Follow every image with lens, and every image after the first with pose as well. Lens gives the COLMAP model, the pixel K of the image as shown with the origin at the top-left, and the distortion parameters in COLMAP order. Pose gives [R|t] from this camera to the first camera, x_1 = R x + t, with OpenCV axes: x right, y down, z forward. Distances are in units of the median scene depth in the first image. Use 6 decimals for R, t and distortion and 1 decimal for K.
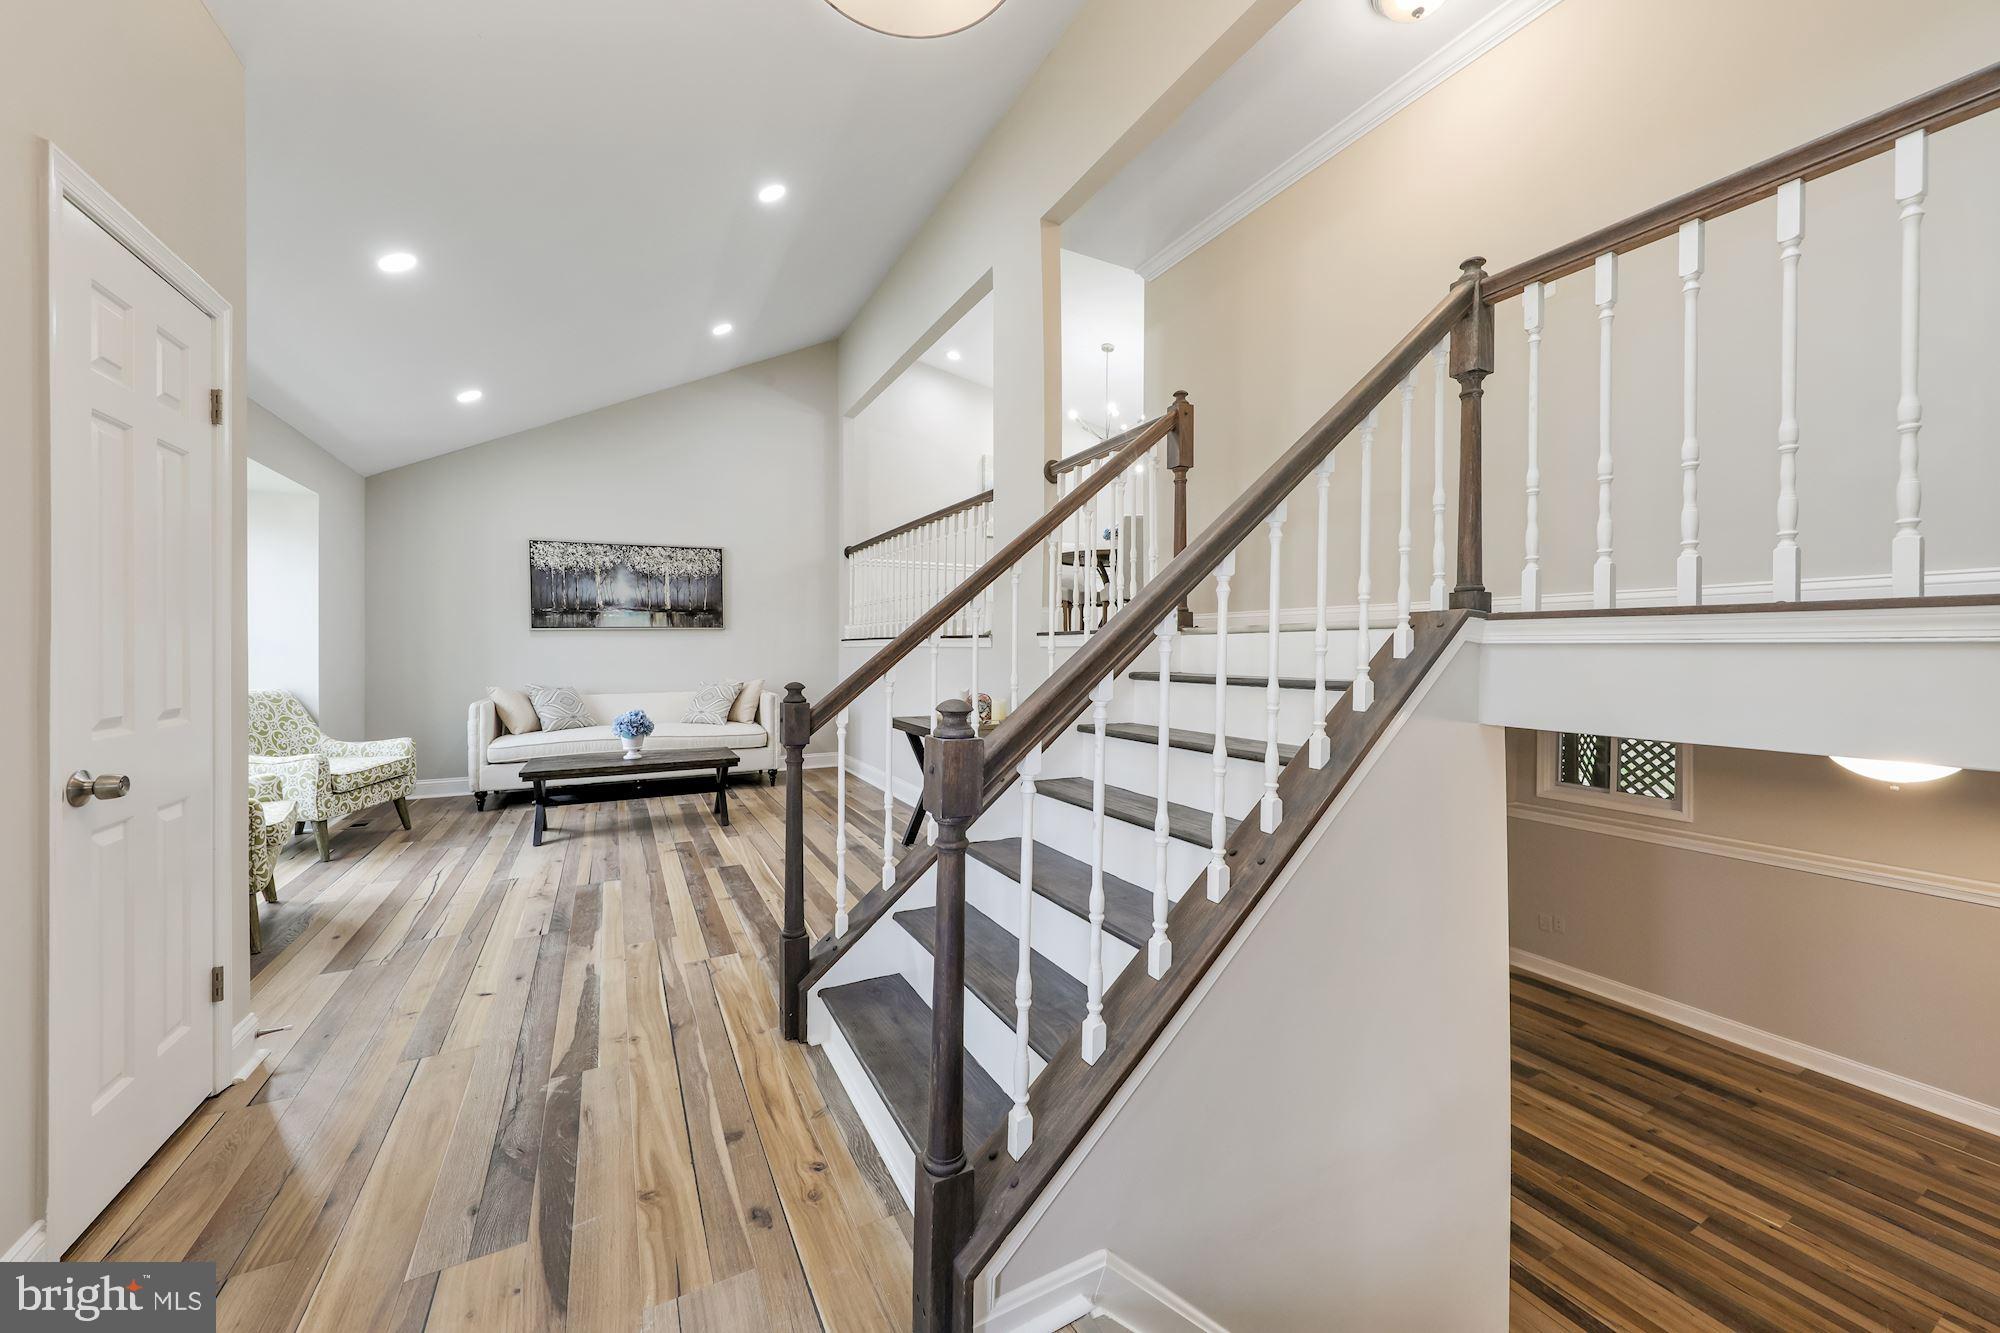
lens RADIAL K [[756.4, 0, 1000.0], [0, 756.4, 657.0], [0, 0, 1]] dist [0.000475, 0.000010]
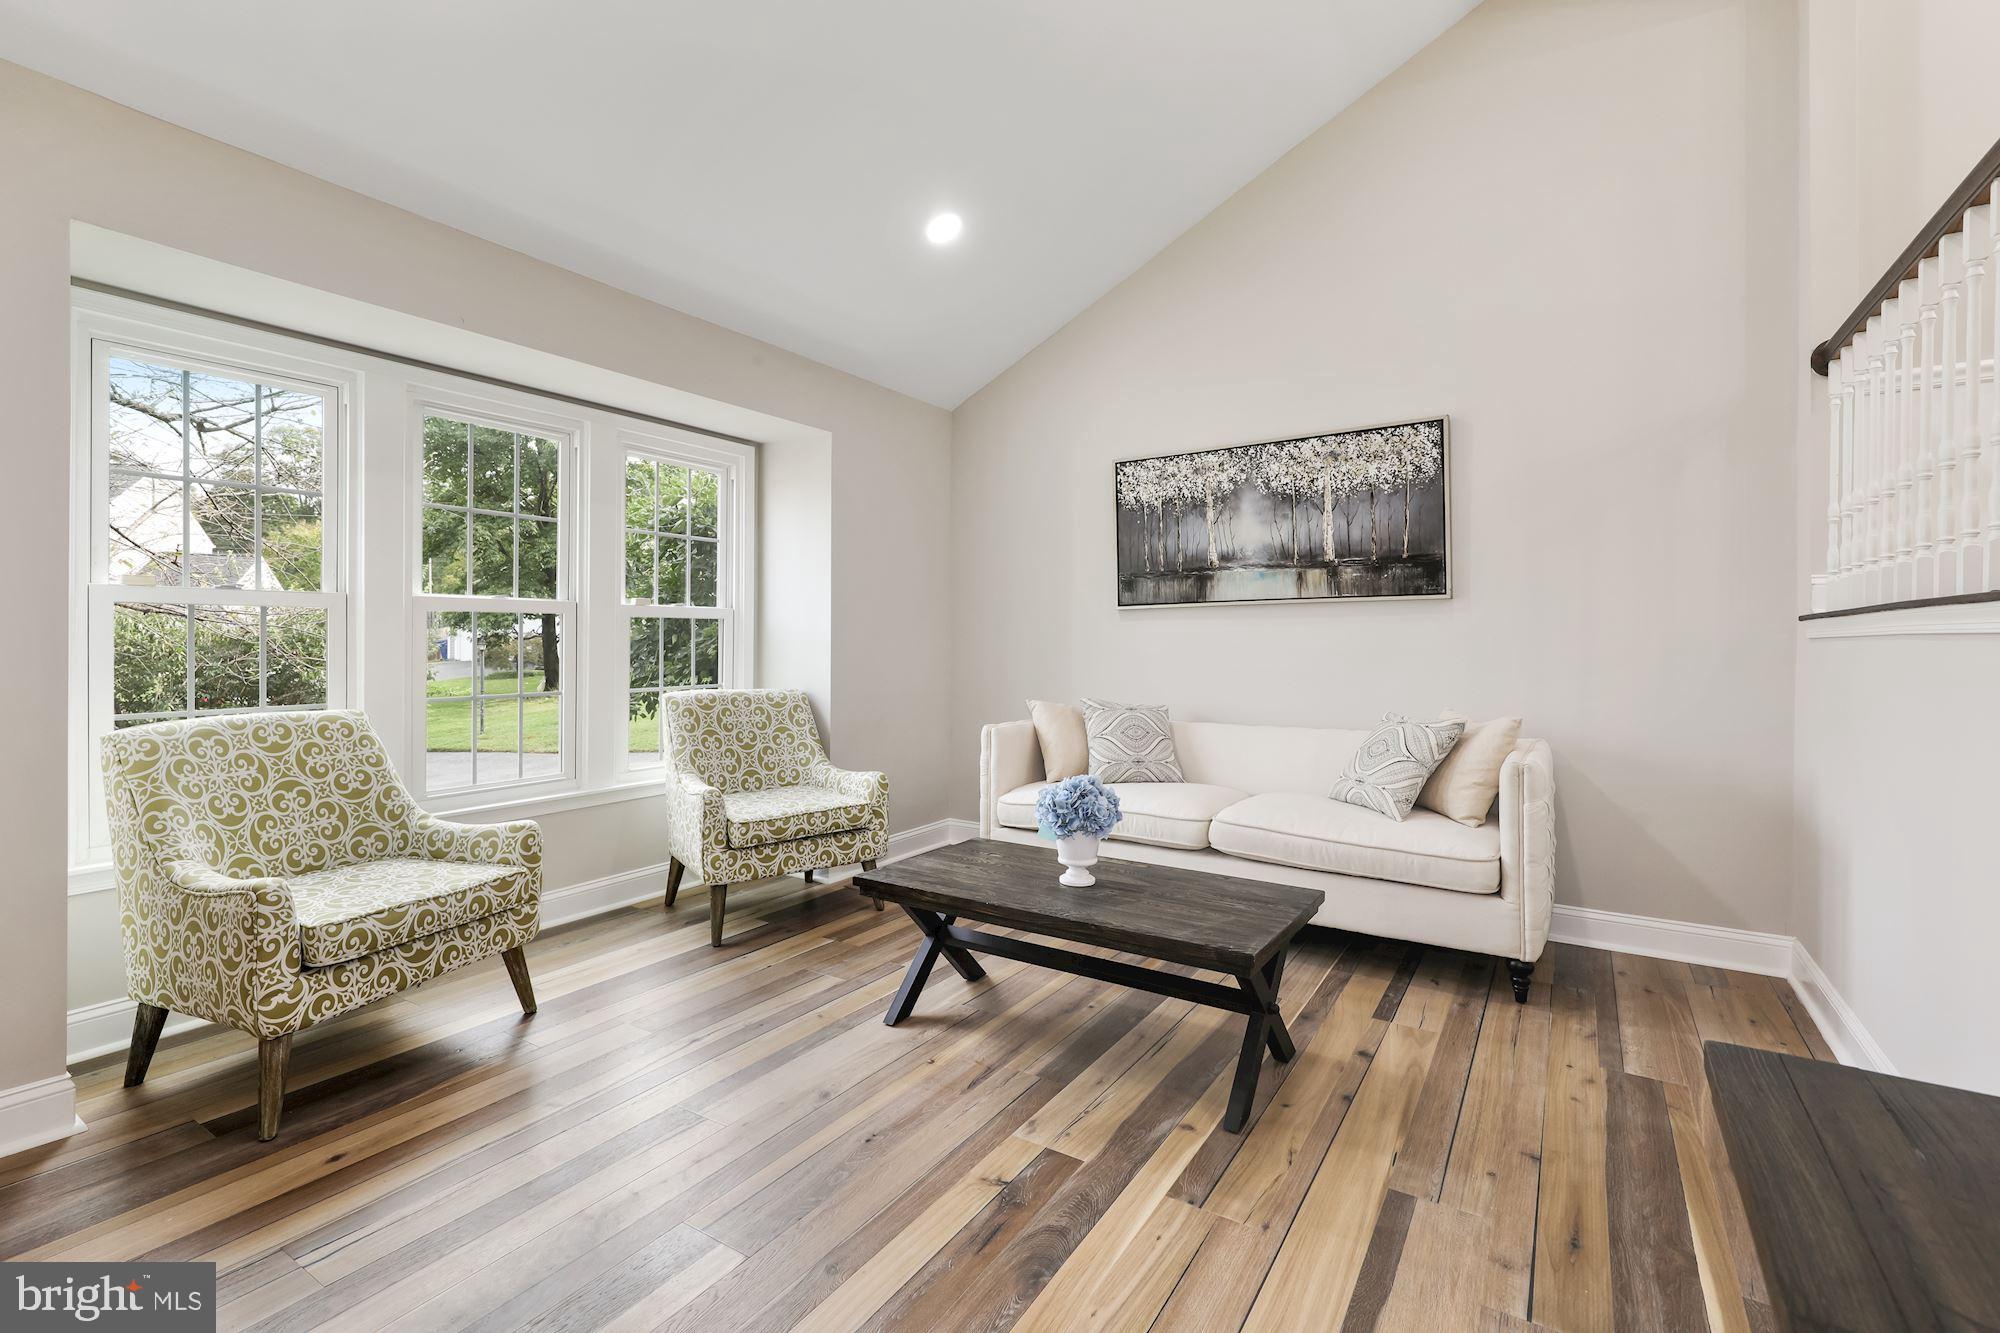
lens RADIAL K [[890.3, 0, 994.2], [0, 890.3, 636.6], [0, 0, 1]] dist [-0.002827, -0.000027]
pose [[0.489326, -0.001619, -0.872099, -0.039899], [-0.015338, 0.999828, -0.010463, -0.004334], [0.871966, 0.018496, 0.489217, 0.542664]]
